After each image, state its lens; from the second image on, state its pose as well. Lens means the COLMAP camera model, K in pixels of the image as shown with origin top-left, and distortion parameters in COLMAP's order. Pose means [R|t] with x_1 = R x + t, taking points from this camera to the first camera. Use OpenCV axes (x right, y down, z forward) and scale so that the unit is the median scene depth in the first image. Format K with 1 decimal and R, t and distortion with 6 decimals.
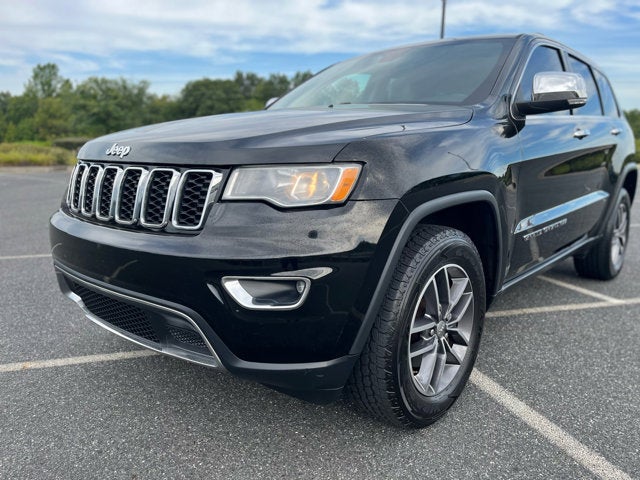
lens RADIAL K [[490.3, 0, 320.0], [0, 490.3, 240.0], [0, 0, 1]] dist [0.041176, -0.004594]
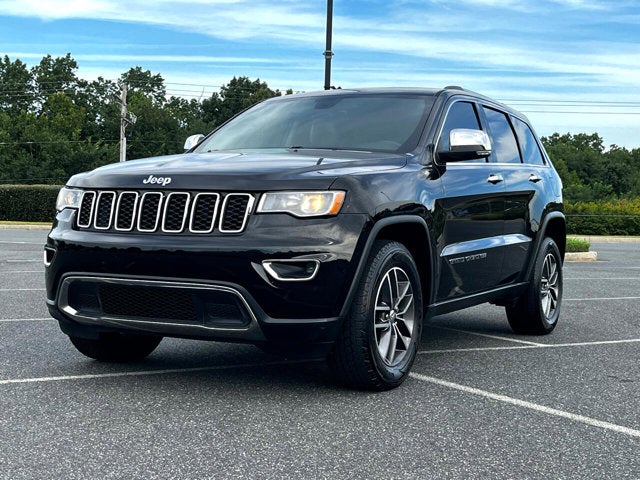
lens RADIAL K [[984.2, 0, 320.0], [0, 984.2, 240.0], [0, 0, 1]] dist [0.163954, -0.666159]
pose [[0.971648, 0.007923, 0.236297, -0.566825], [0.027496, 0.988870, -0.146221, 0.351702], [-0.234826, 0.148573, 0.960616, -1.523283]]
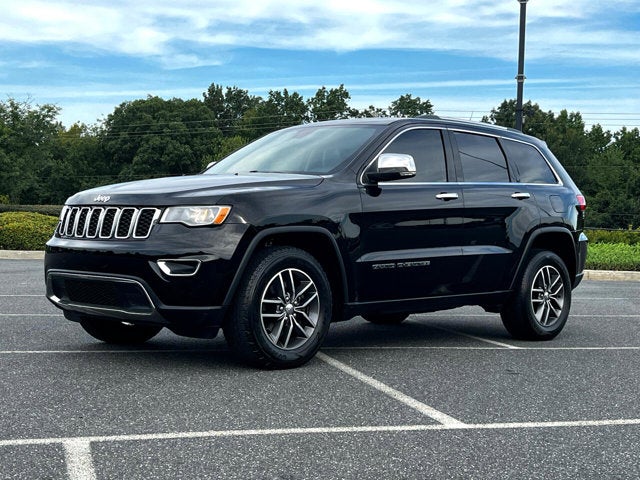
lens RADIAL K [[984.2, 0, 320.0], [0, 984.2, 240.0], [0, 0, 1]] dist [0.163954, -0.666159]
pose [[0.998633, 0.017778, -0.049149, 0.488135], [-0.025915, 0.985064, -0.170225, 0.493302], [0.045388, 0.171266, 0.984179, -2.184024]]
